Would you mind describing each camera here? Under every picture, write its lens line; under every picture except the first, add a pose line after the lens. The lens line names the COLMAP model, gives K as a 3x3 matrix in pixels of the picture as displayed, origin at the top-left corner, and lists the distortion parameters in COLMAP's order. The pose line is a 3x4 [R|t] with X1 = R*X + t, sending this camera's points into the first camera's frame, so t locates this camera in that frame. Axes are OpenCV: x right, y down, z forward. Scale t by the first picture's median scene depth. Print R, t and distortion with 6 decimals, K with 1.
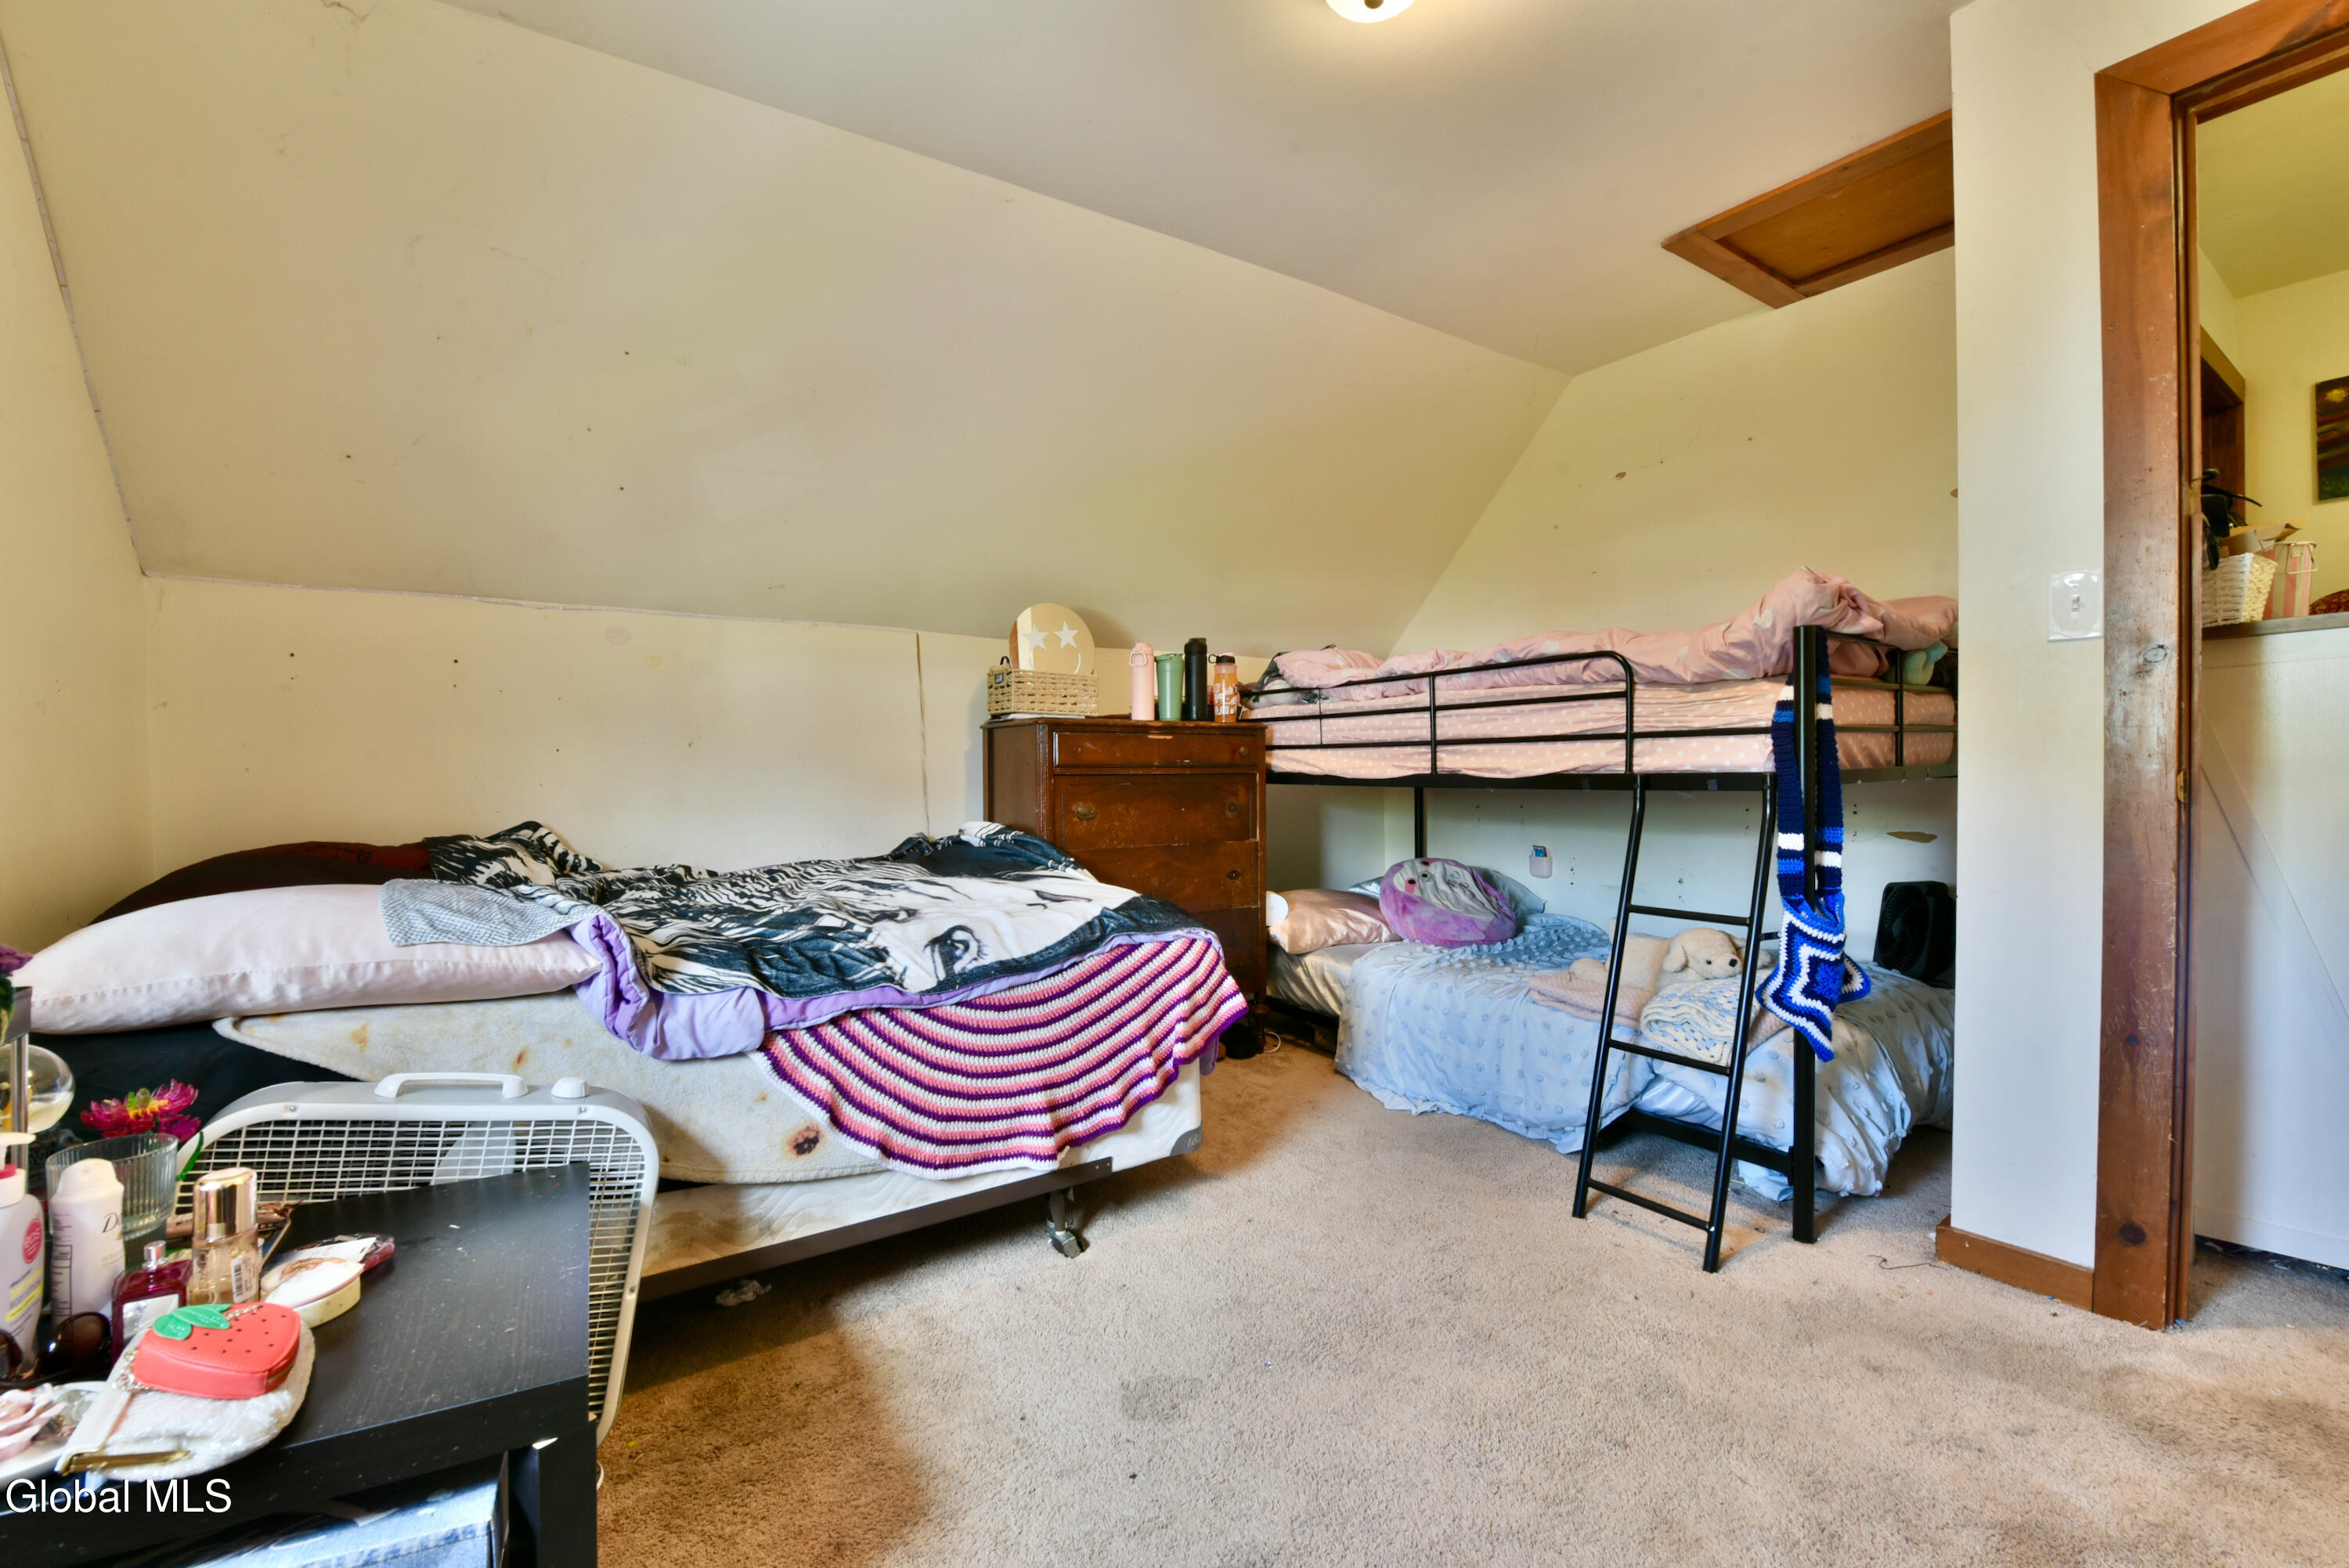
lens RADIAL K [[975.9, 0, 1177.1], [0, 975.9, 791.6], [0, 0, 1]] dist [-0.015276, -0.003726]
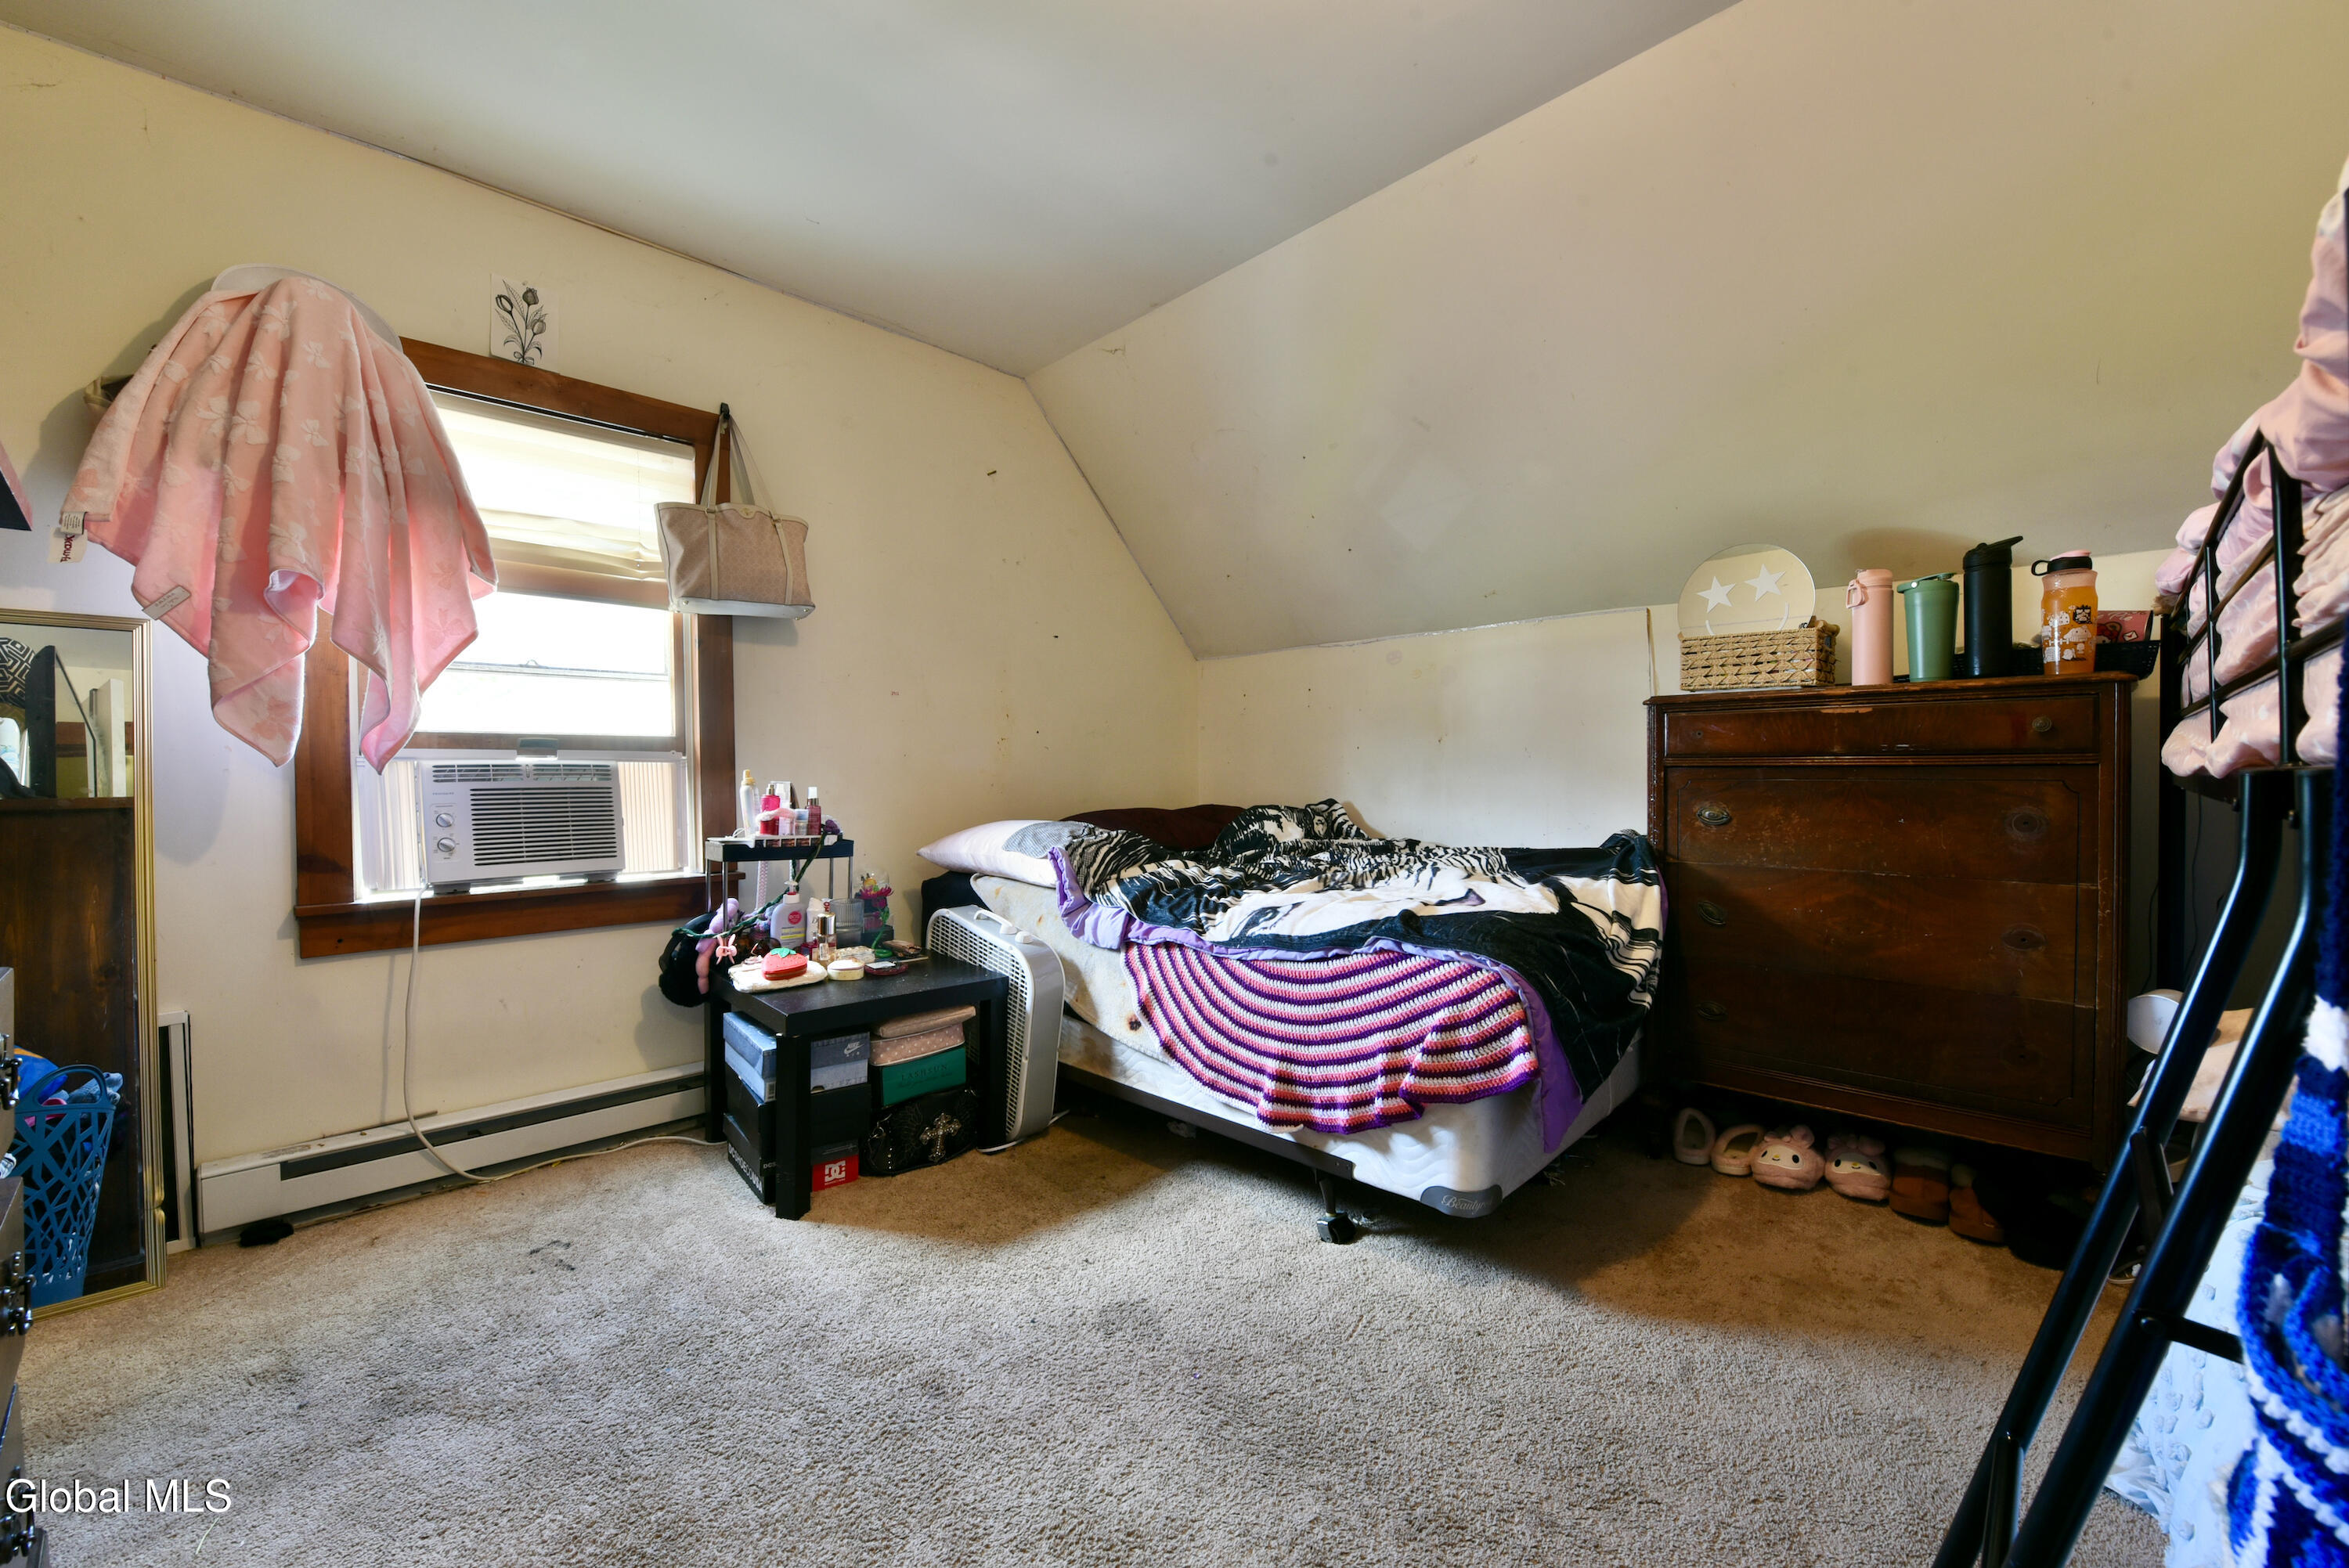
lens RADIAL K [[931.1, 0, 1169.8], [0, 931.1, 794.0], [0, 0, 1]] dist [-0.016109, -0.003873]
pose [[0.186795, 0.029623, -0.981952, 0.791176], [-0.015452, 0.999510, 0.027214, -0.012662], [0.982277, 0.010090, 0.187161, 0.644719]]
